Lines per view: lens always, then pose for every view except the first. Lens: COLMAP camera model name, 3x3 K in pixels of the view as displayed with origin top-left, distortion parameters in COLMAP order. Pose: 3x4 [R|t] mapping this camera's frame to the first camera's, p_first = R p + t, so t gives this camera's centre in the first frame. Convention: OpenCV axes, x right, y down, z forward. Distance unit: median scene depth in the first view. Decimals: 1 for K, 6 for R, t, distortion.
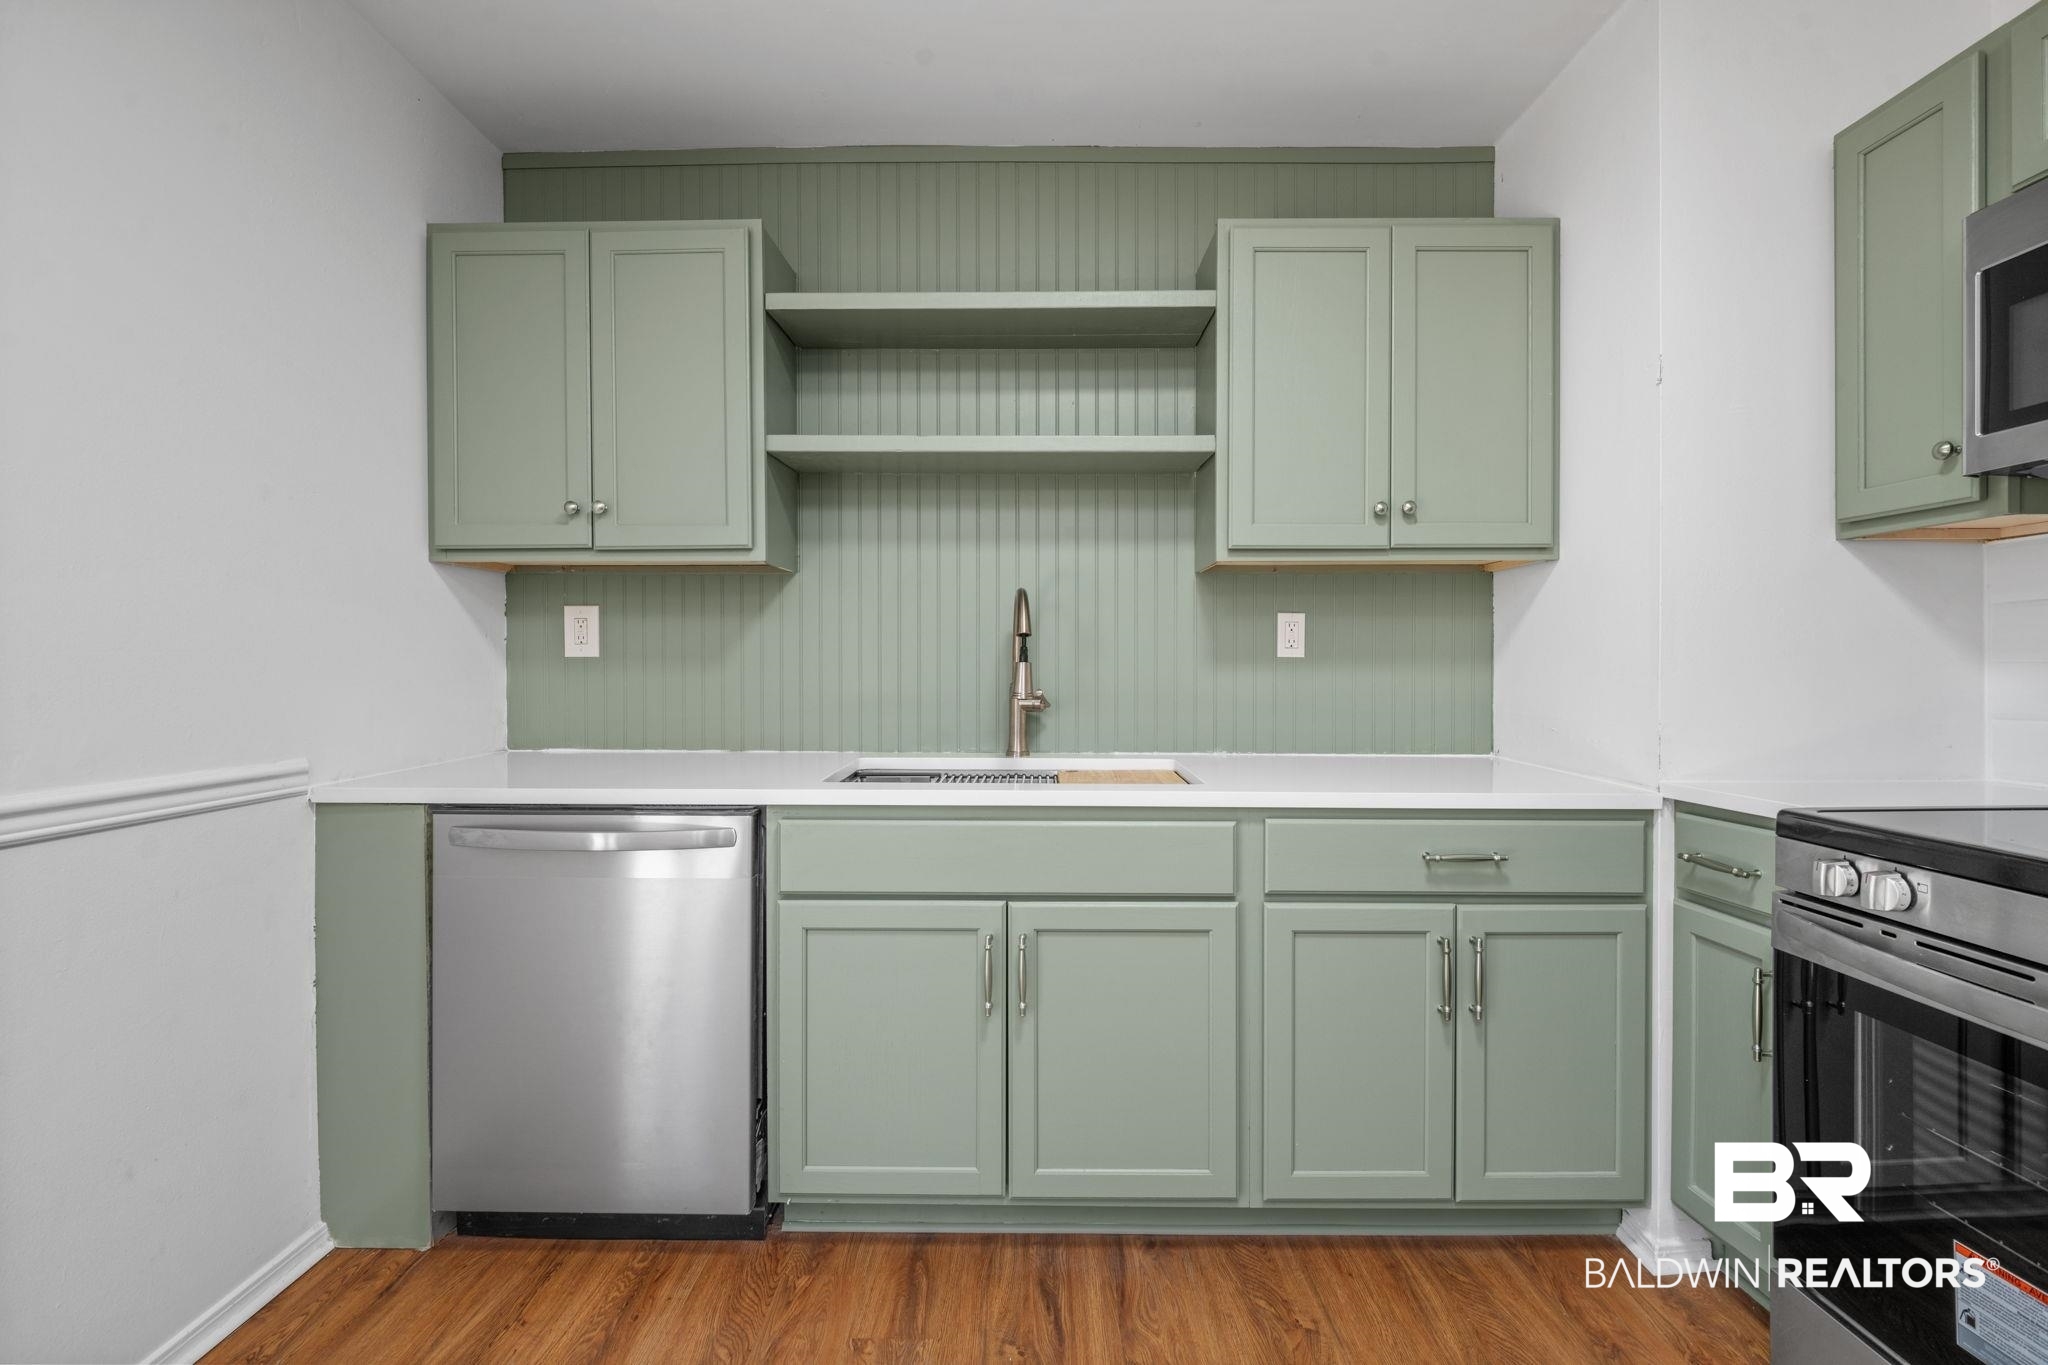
lens RADIAL K [[932.4, 0, 1017.3], [0, 932.4, 672.0], [0, 0, 1]] dist [0.003131, -0.007007]
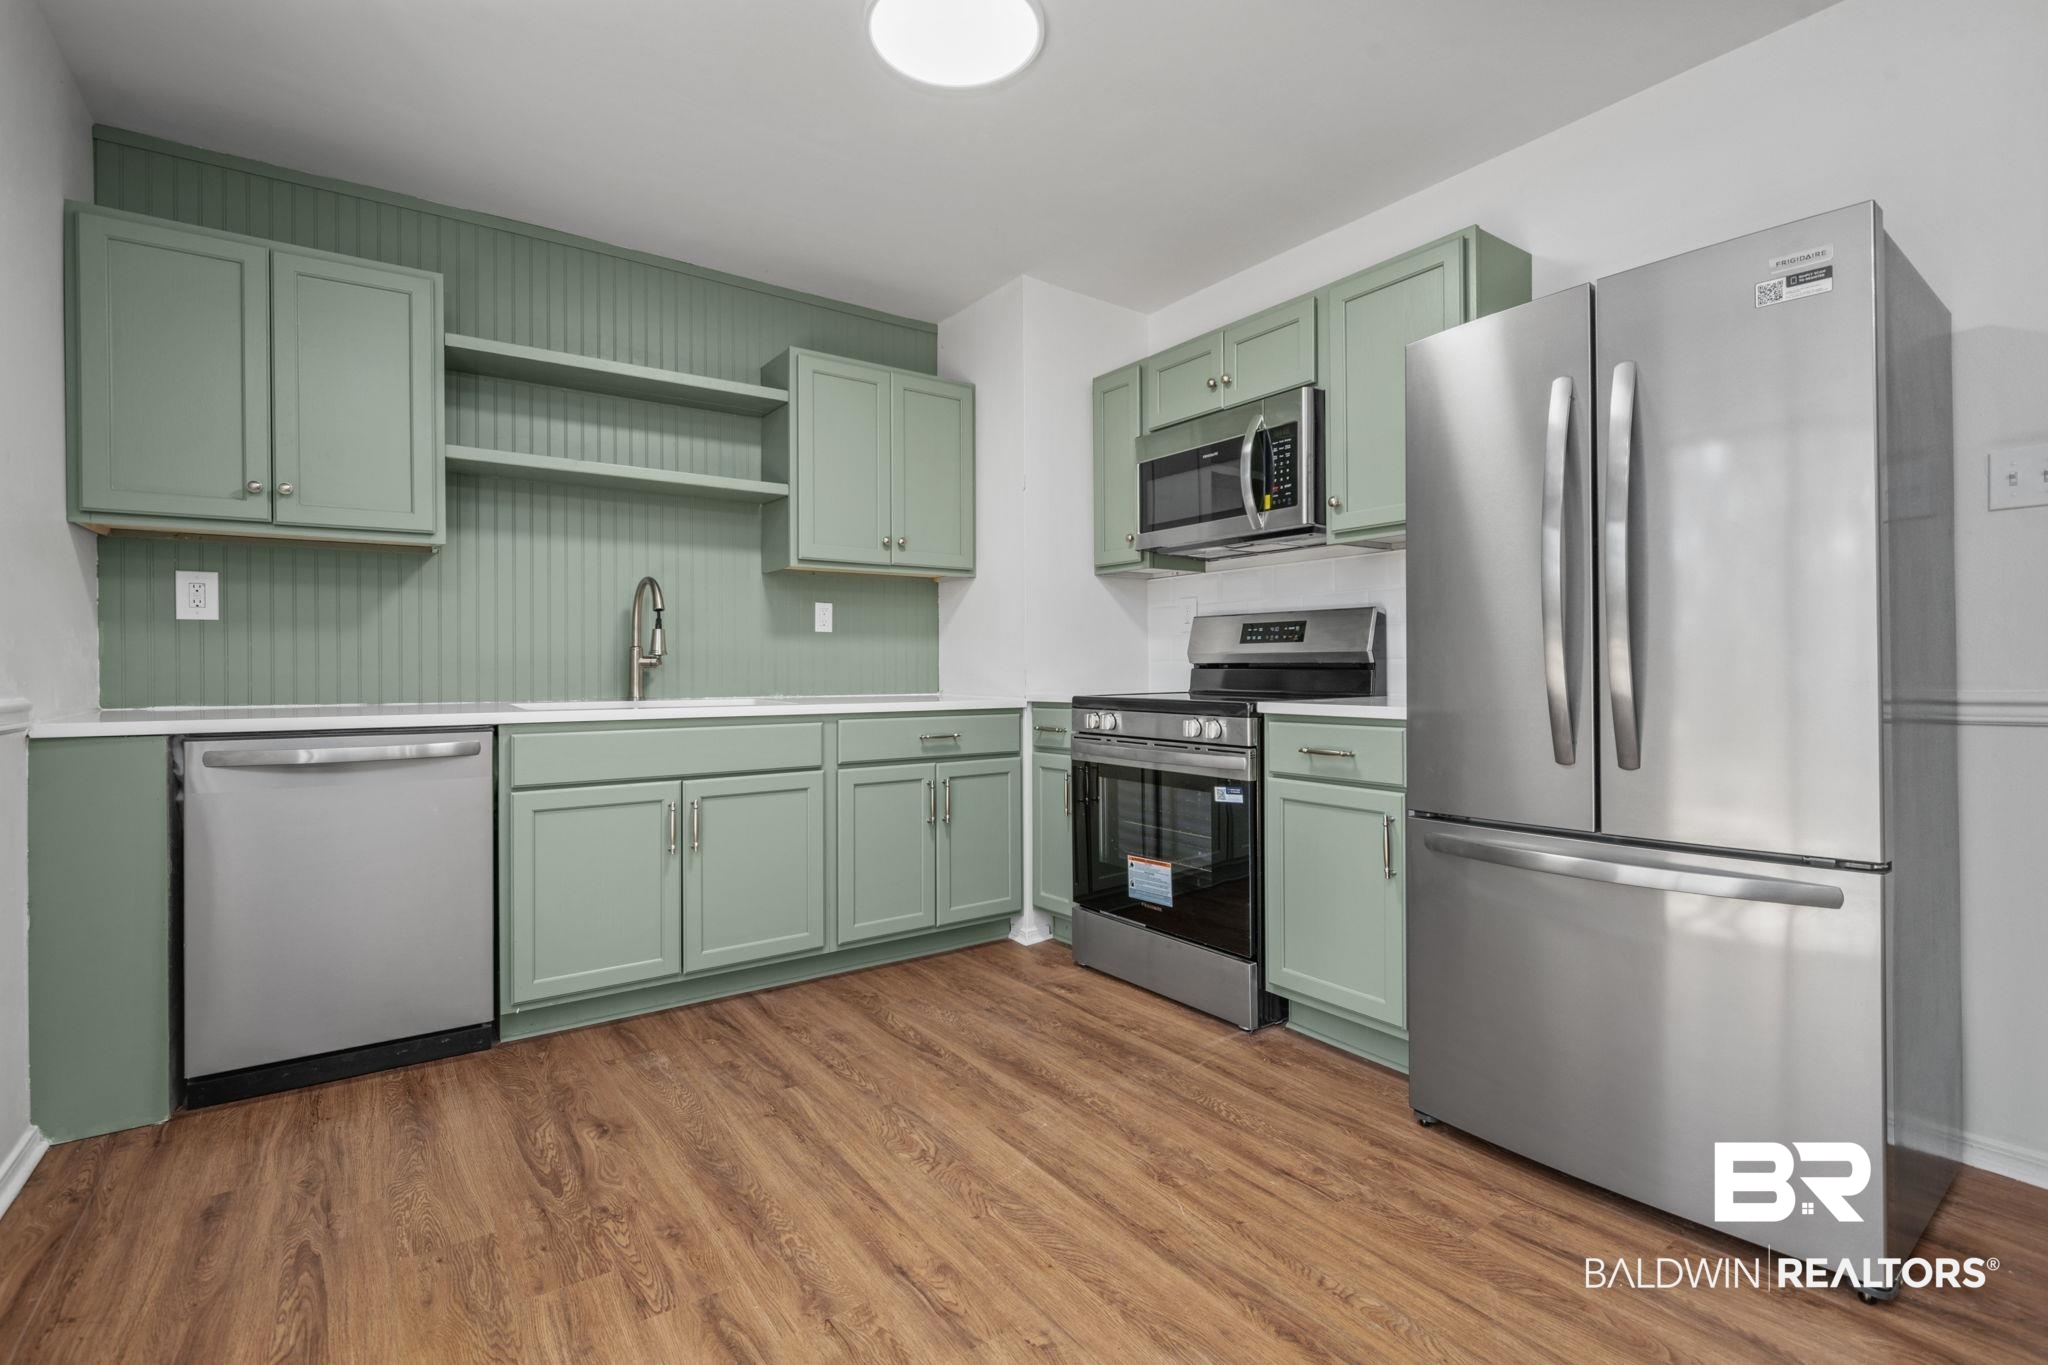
lens RADIAL K [[932.4, 0, 1017.3], [0, 932.4, 672.0], [0, 0, 1]] dist [0.003131, -0.007007]
pose [[0.814073, -0.005045, 0.580741, -0.441947], [0.007599, 0.999969, -0.001966, 0.072840], [-0.580713, 0.006014, 0.814086, -0.559040]]
